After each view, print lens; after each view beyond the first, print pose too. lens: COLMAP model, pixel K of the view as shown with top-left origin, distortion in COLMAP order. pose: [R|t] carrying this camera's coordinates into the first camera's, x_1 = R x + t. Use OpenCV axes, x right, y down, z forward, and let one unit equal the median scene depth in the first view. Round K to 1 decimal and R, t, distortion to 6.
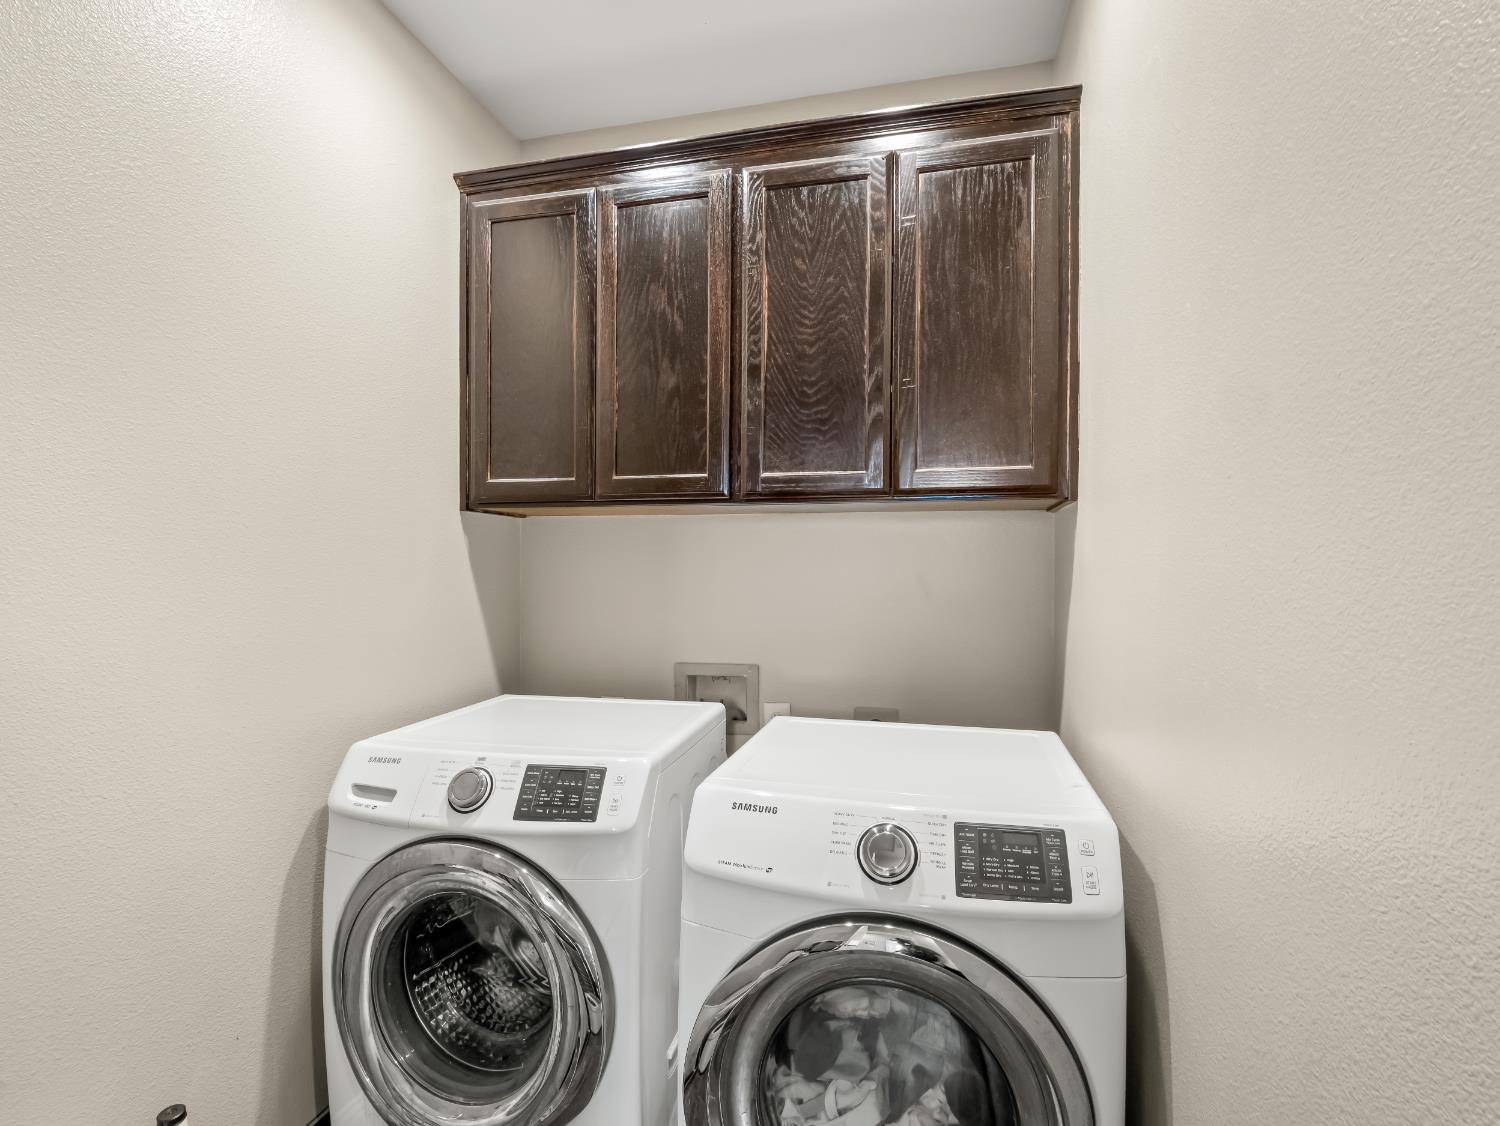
lens RADIAL K [[725.5, 0, 744.5], [0, 725.5, 588.5], [0, 0, 1]] dist [-0.010726, -0.005465]
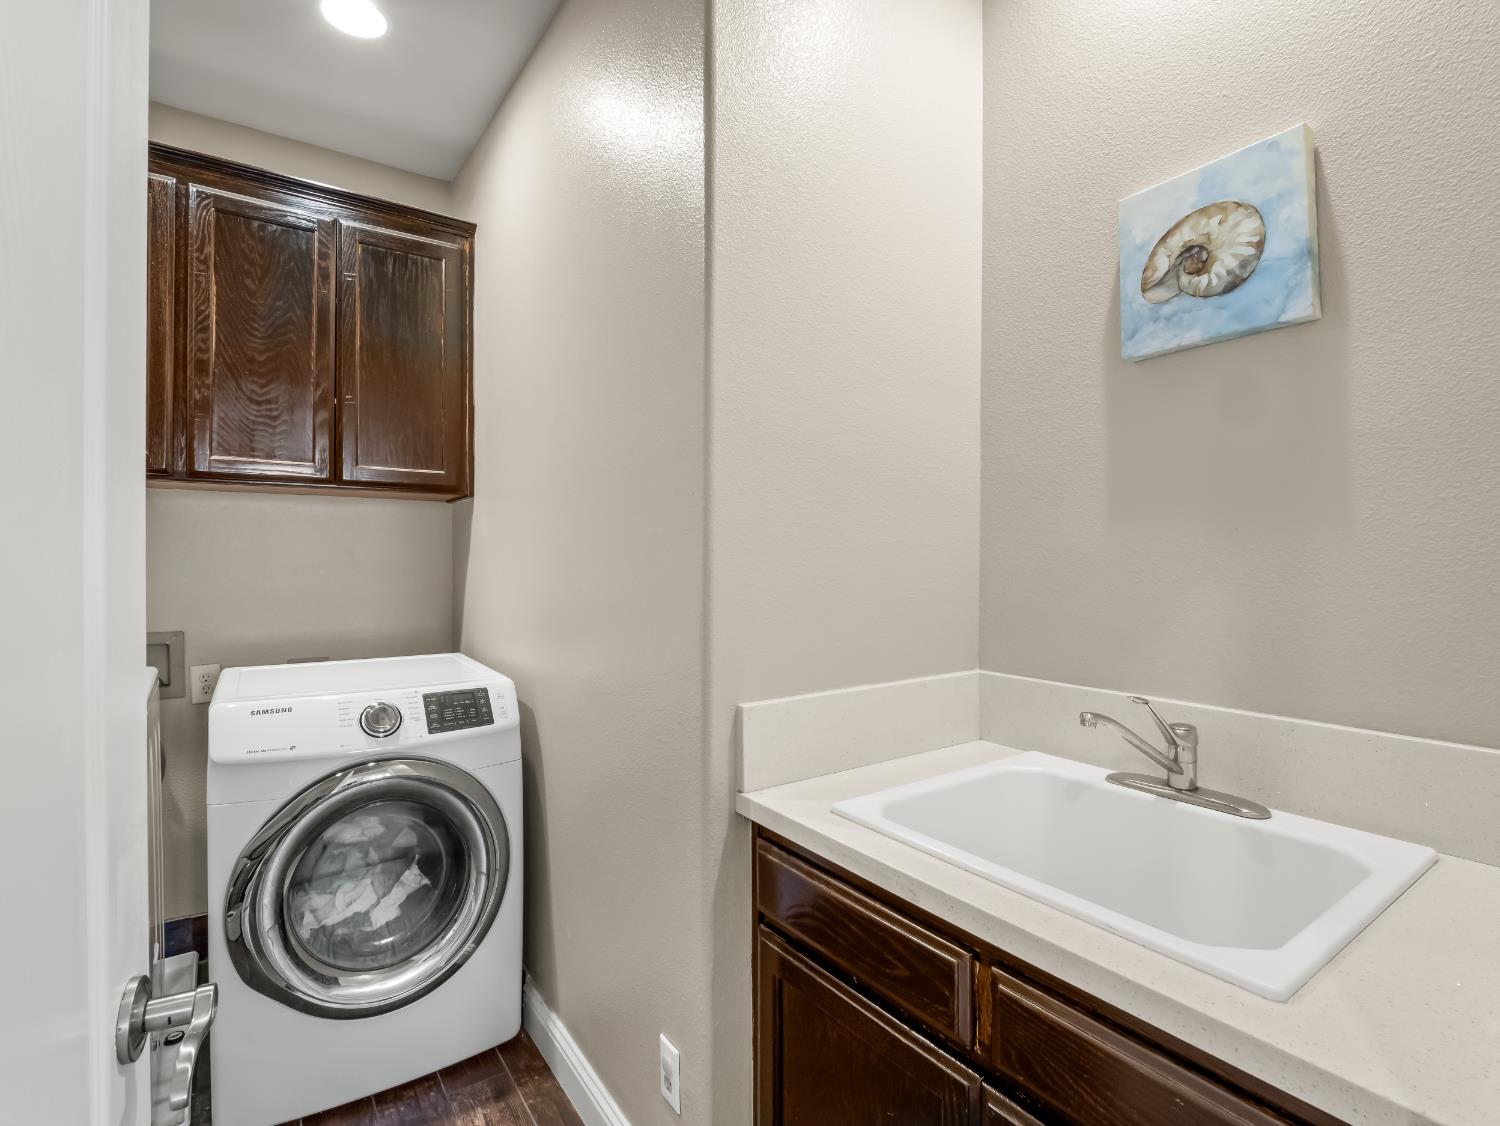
lens RADIAL K [[725.5, 0, 745.7], [0, 725.5, 563.5], [0, 0, 1]] dist [-0.010726, -0.005465]
pose [[0.657819, -0.006439, 0.753148, -0.287605], [0.017167, 0.999832, -0.006446, 0.033558], [-0.752980, 0.017170, 0.657819, -0.391885]]
